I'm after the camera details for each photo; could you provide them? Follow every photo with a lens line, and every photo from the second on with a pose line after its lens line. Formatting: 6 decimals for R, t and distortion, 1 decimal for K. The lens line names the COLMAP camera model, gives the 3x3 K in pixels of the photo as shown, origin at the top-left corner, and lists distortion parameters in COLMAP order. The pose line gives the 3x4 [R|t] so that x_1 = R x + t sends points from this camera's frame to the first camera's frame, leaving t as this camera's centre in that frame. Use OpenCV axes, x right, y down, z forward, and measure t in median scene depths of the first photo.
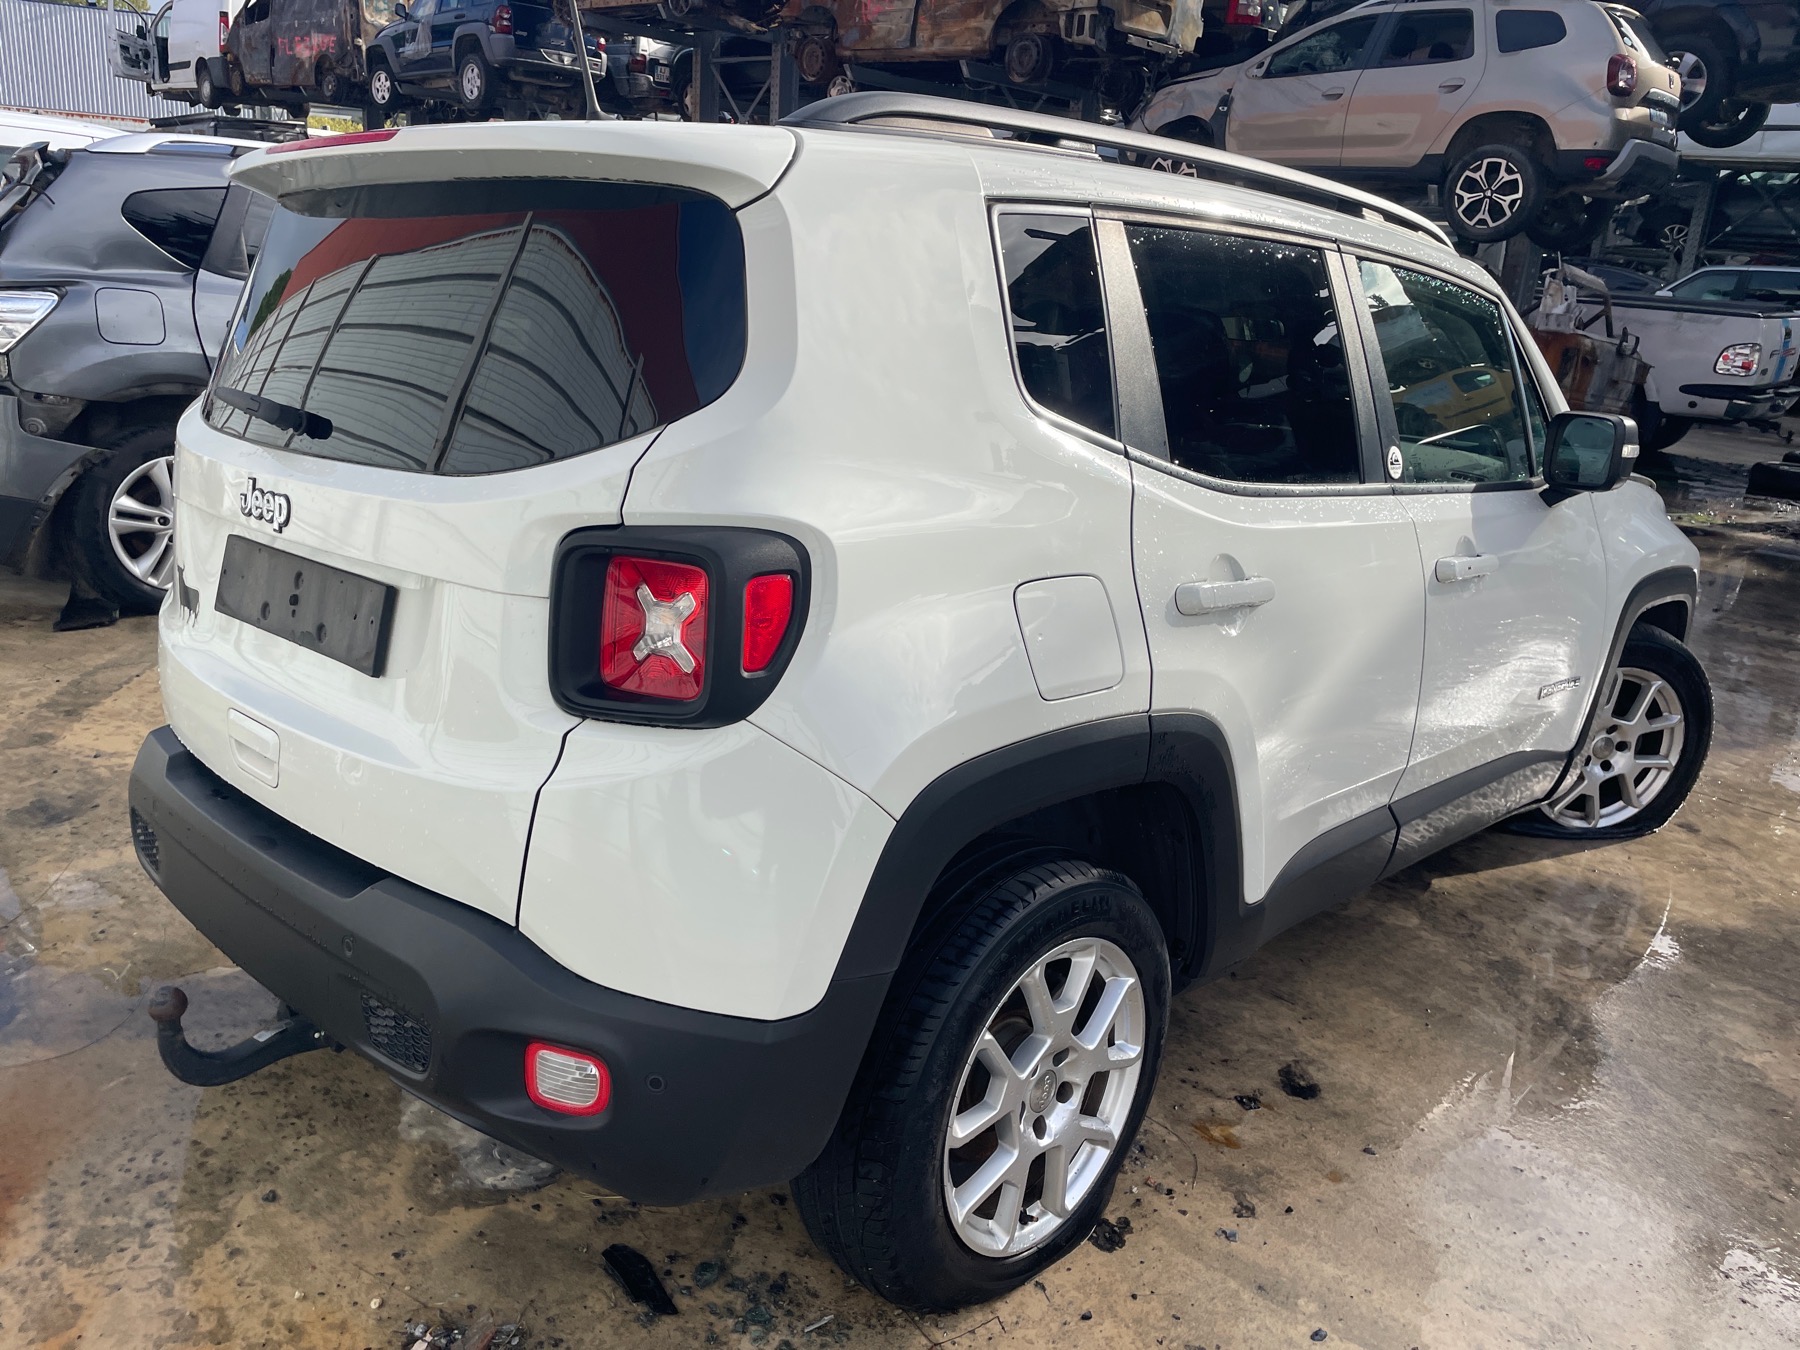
lens RADIAL K [[1351.1, 0, 900.8], [0, 1351.1, 653.6], [0, 0, 1]] dist [0.081930, -0.100397]
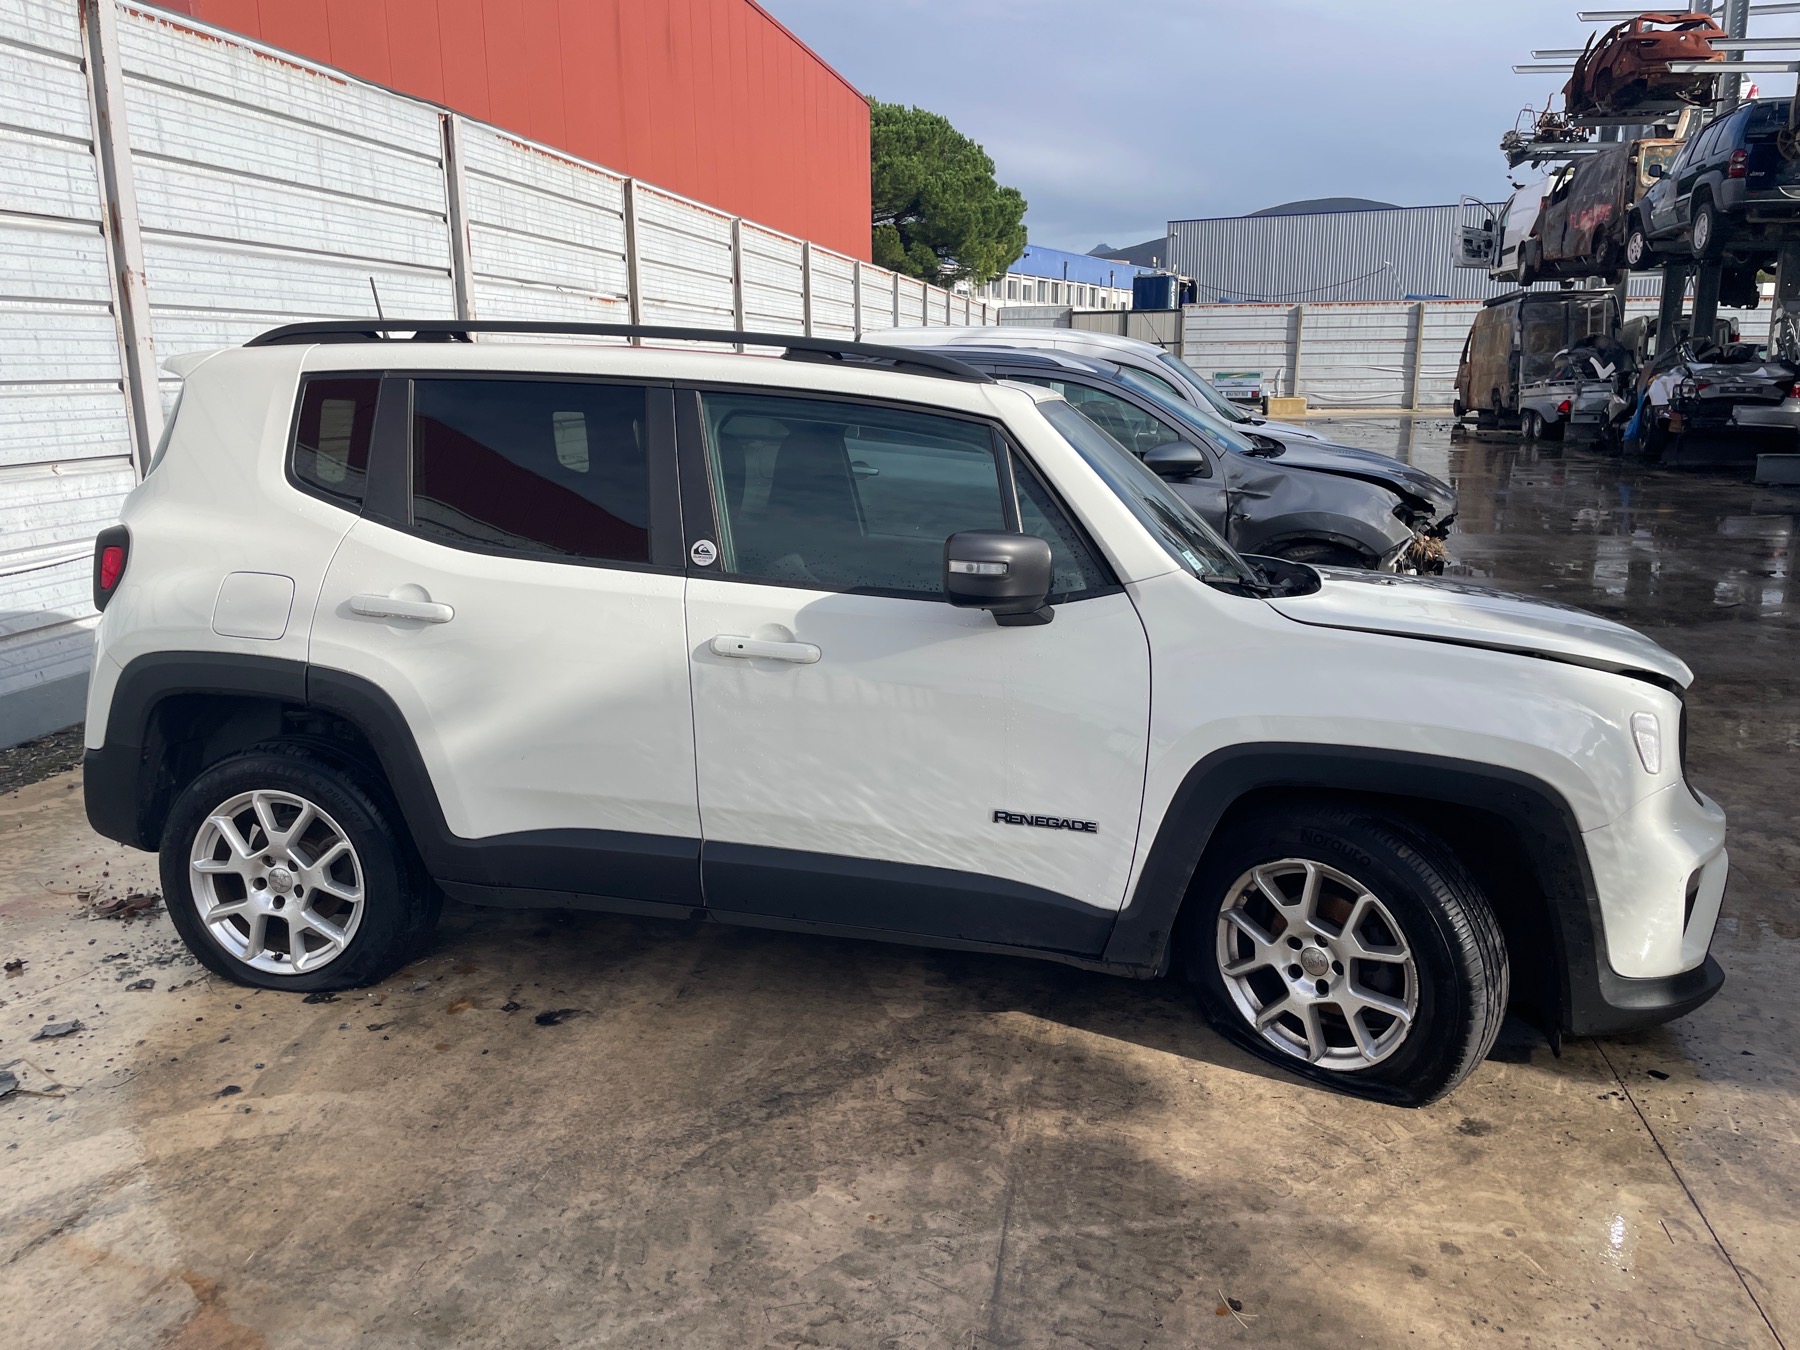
lens RADIAL K [[1351.1, 0, 900.8], [0, 1351.1, 653.6], [0, 0, 1]] dist [0.081930, -0.100397]
pose [[0.563324, 0.108464, -0.819086, 0.156242], [-0.201433, 0.979462, -0.008834, -0.008106], [0.801306, 0.169967, 0.573603, 0.048325]]
